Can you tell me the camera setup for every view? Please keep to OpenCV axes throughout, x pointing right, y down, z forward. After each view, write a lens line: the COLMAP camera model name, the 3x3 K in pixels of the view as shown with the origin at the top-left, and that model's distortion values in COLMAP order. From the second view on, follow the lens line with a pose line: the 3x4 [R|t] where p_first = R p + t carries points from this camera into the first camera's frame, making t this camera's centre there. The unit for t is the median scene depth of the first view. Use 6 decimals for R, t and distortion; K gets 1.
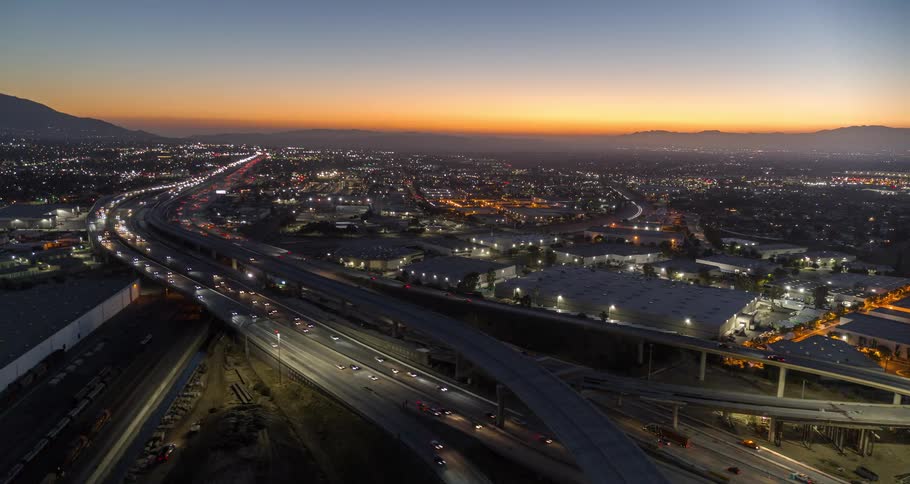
lens RADIAL K [[627.7, 0, 455.0], [0, 627.7, 242.0], [0, 0, 1]] dist [-0.005300, 0.000511]
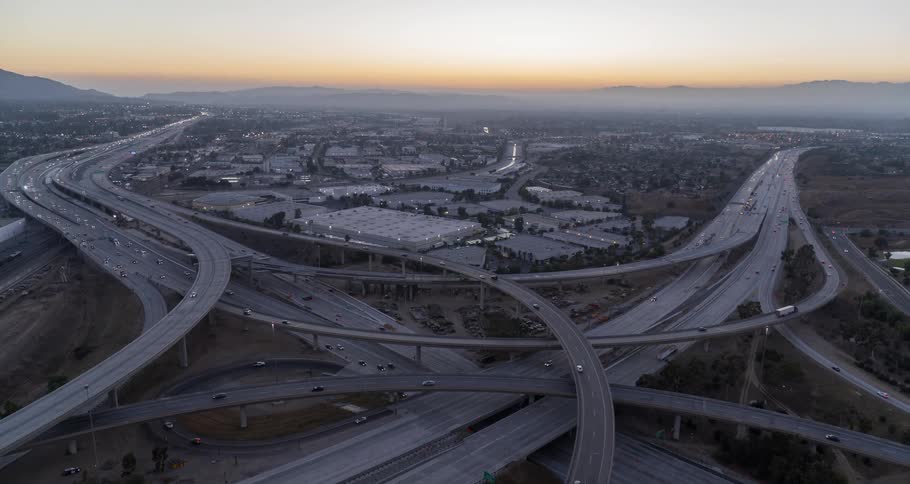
lens RADIAL K [[627.7, 0, 455.0], [0, 627.7, 242.0], [0, 0, 1]] dist [-0.005300, 0.000511]
pose [[0.998872, -0.015896, 0.044744, 0.186607], [0.012843, 0.997622, 0.067713, 0.014523], [-0.045714, -0.067062, 0.996701, -0.205035]]
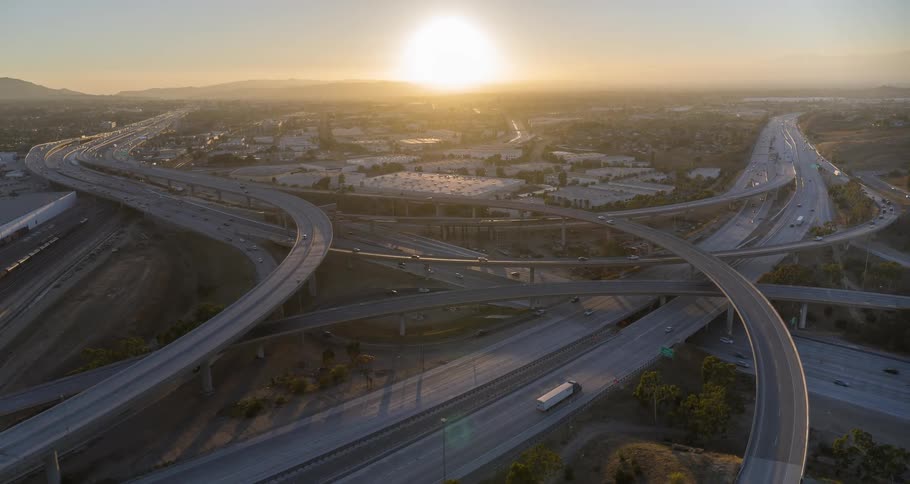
lens RADIAL K [[627.7, 0, 455.0], [0, 627.7, 242.0], [0, 0, 1]] dist [-0.005300, 0.000511]
pose [[0.995504, -0.059851, 0.073420, 0.109289], [0.053410, 0.994797, 0.086758, 0.046435], [-0.078231, -0.082446, 0.993520, -0.219523]]
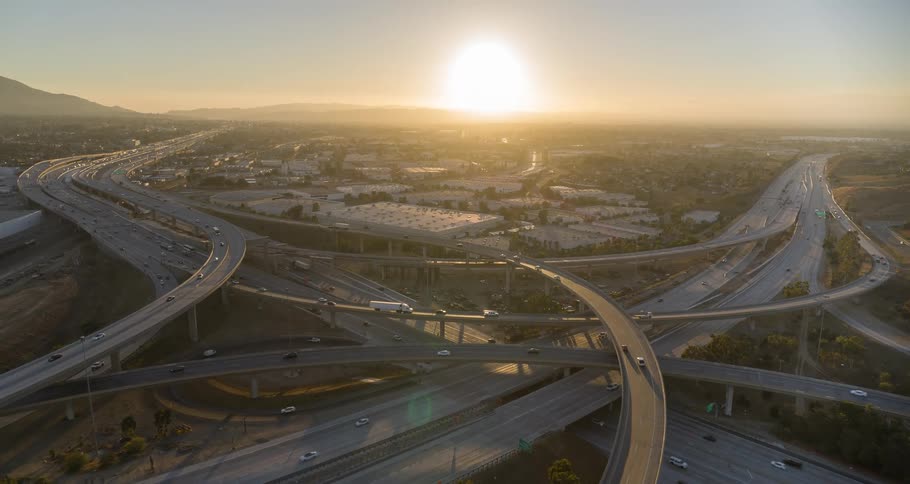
lens RADIAL K [[627.7, 0, 455.0], [0, 627.7, 242.0], [0, 0, 1]] dist [-0.005300, 0.000511]
pose [[0.999738, -0.015197, 0.017111, 0.182591], [0.014464, 0.999005, 0.042180, 0.040668], [-0.017735, -0.041921, 0.998963, -0.184335]]
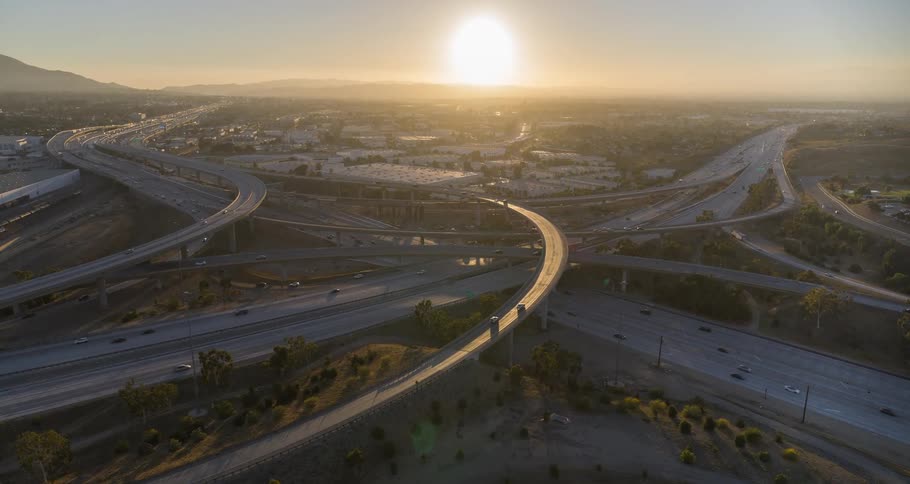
lens RADIAL K [[627.7, 0, 455.0], [0, 627.7, 242.0], [0, 0, 1]] dist [-0.005300, 0.000511]
pose [[0.999581, -0.021133, 0.019773, 0.194795], [0.019497, 0.996638, 0.079581, 0.065345], [-0.021389, -0.079162, 0.996632, -0.286836]]
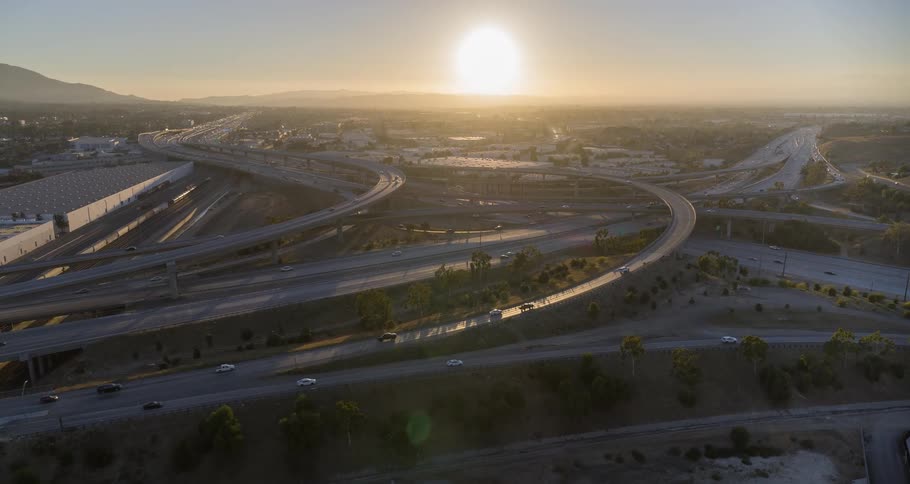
lens RADIAL K [[627.7, 0, 455.0], [0, 627.7, 242.0], [0, 0, 1]] dist [-0.005300, 0.000511]
pose [[0.999602, -0.026632, 0.009322, 0.099411], [0.025990, 0.997660, 0.063242, 0.094006], [-0.010984, -0.062974, 0.997955, -0.375240]]
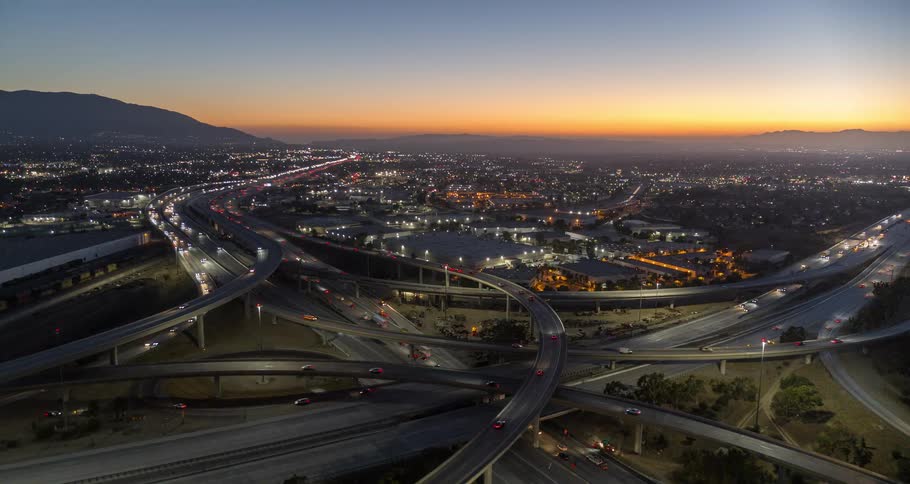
lens RADIAL K [[623.3, 0, 455.0], [0, 623.3, 242.0], [0, 0, 1]] dist [-0.004178, -0.003447]
pose [[0.982879, 0.016710, -0.183495, 0.269683], [-0.017607, 0.999840, -0.003256, 0.038846], [0.183411, 0.006431, 0.983015, -0.200866]]
